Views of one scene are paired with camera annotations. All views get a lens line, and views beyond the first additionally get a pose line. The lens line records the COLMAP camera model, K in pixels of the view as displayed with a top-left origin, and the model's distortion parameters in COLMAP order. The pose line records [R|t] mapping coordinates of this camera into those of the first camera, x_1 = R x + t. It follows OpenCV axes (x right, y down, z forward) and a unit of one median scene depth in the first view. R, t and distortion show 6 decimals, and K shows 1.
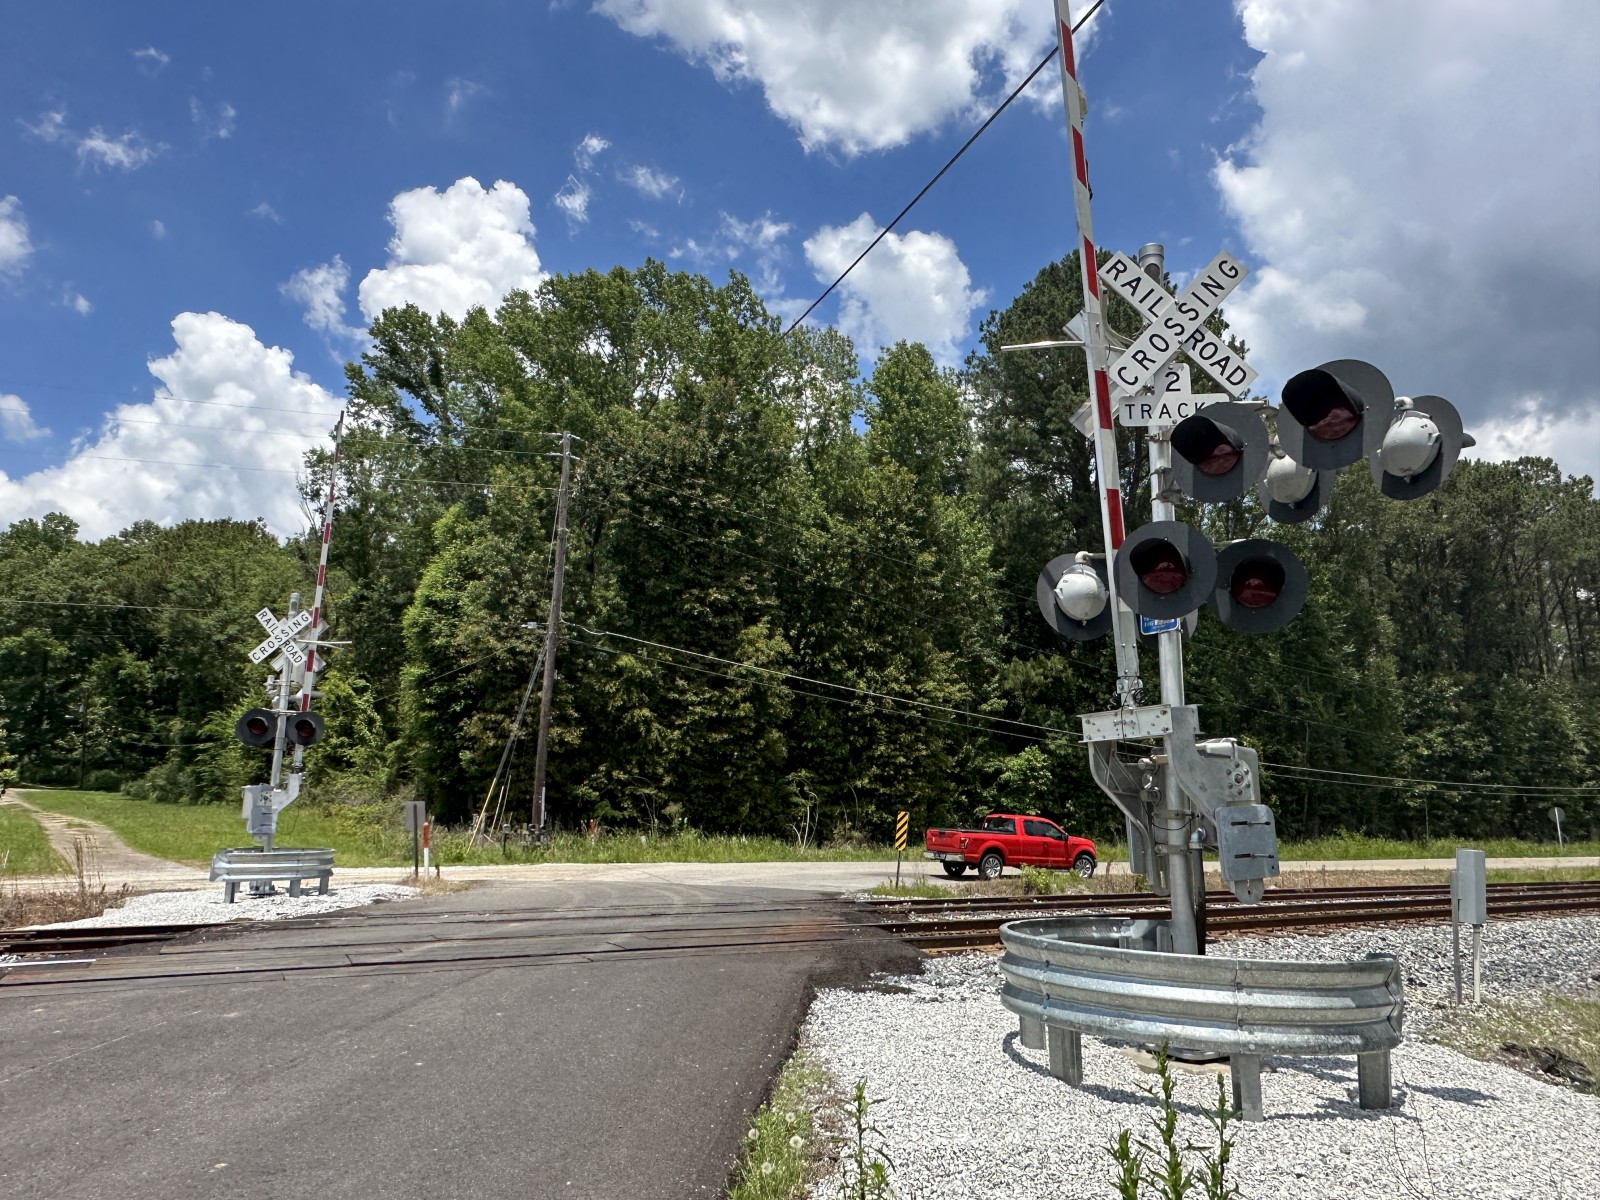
lens RADIAL K [[1045.6, 0, 804.6], [0, 1045.6, 618.4], [0, 0, 1]] dist [-0.000189, -0.004515]
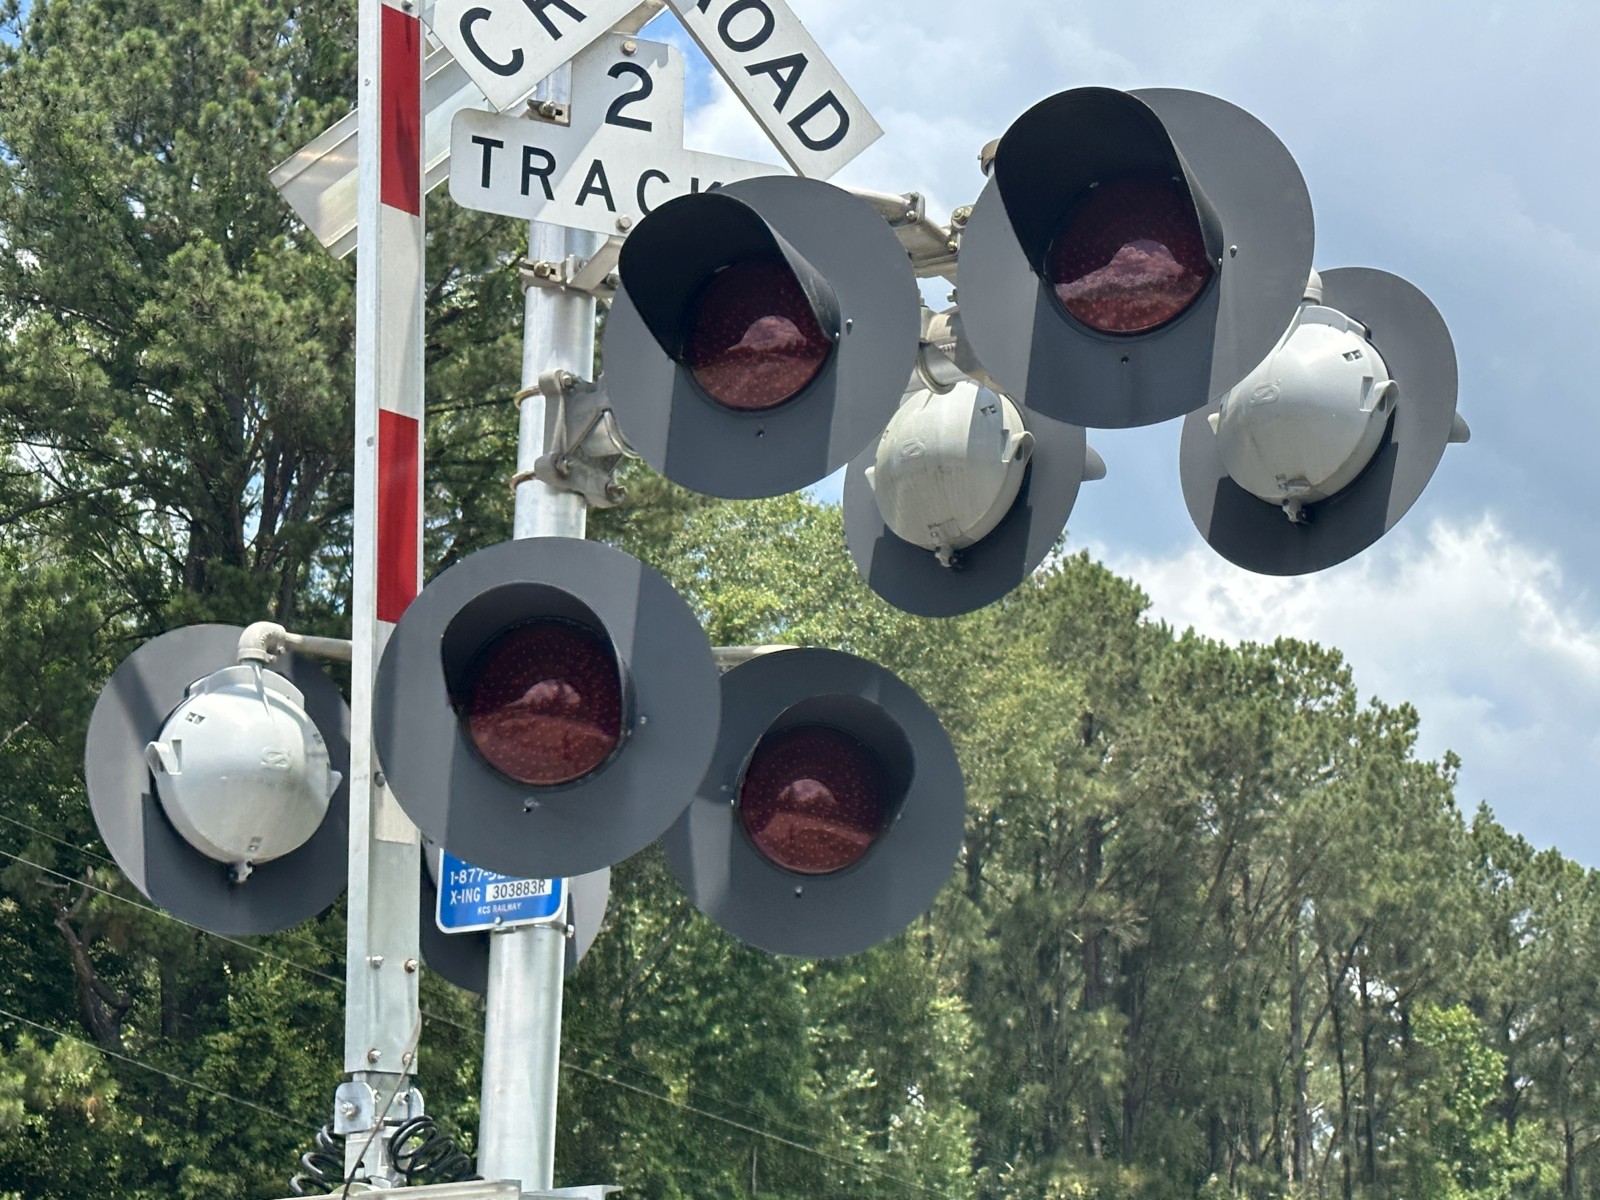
lens RADIAL K [[3027.4, 0, 841.6], [0, 3027.4, 599.5], [0, 0, 1]] dist [0.111924, 0.076705]
pose [[0.883801, 0.141955, 0.445807, 0.005621], [-0.091717, 0.986939, -0.132437, 0.004028], [-0.458784, 0.076160, 0.885278, 0.031782]]
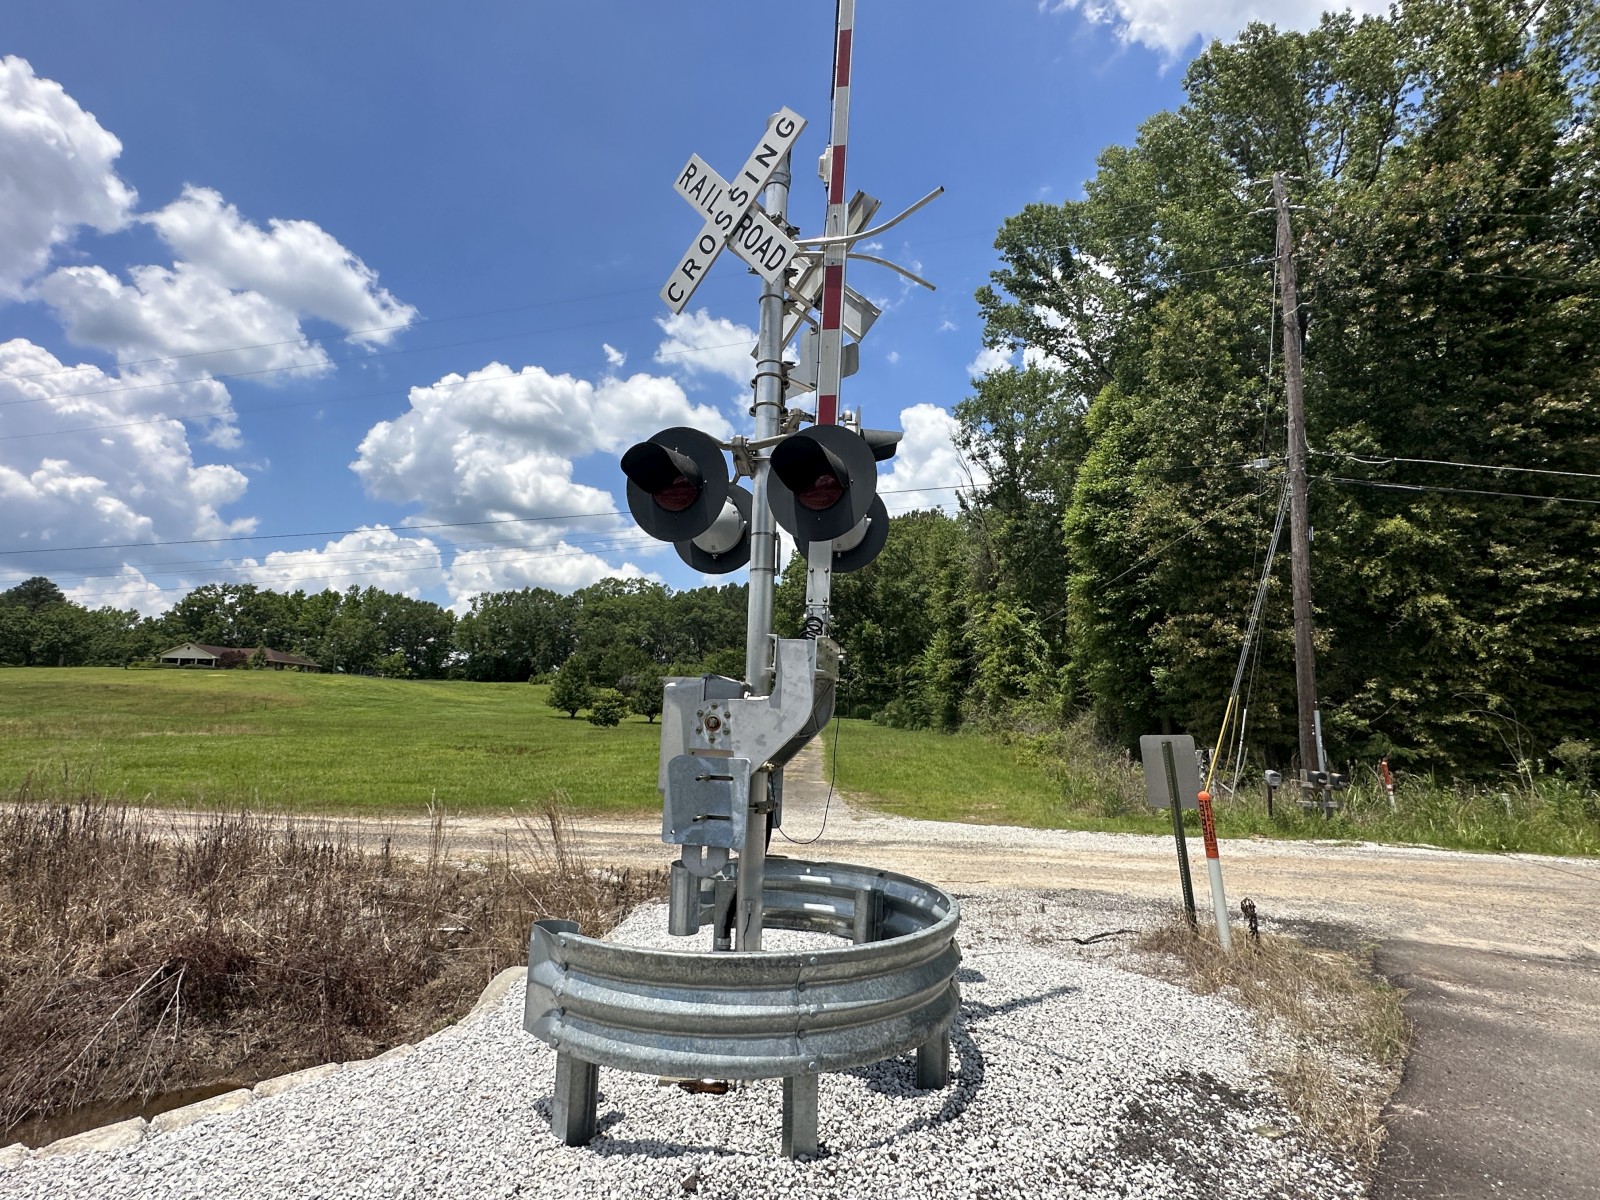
lens RADIAL K [[766.9, 0, 800.0], [0, 766.9, 600.0], [0, 0, 1]] dist [0.001351, 0.000041]
pose [[0.768290, -0.095242, -0.632976, -0.160787], [0.100145, 0.994576, -0.028098, 0.065480], [0.632219, -0.041802, 0.773661, 0.381330]]
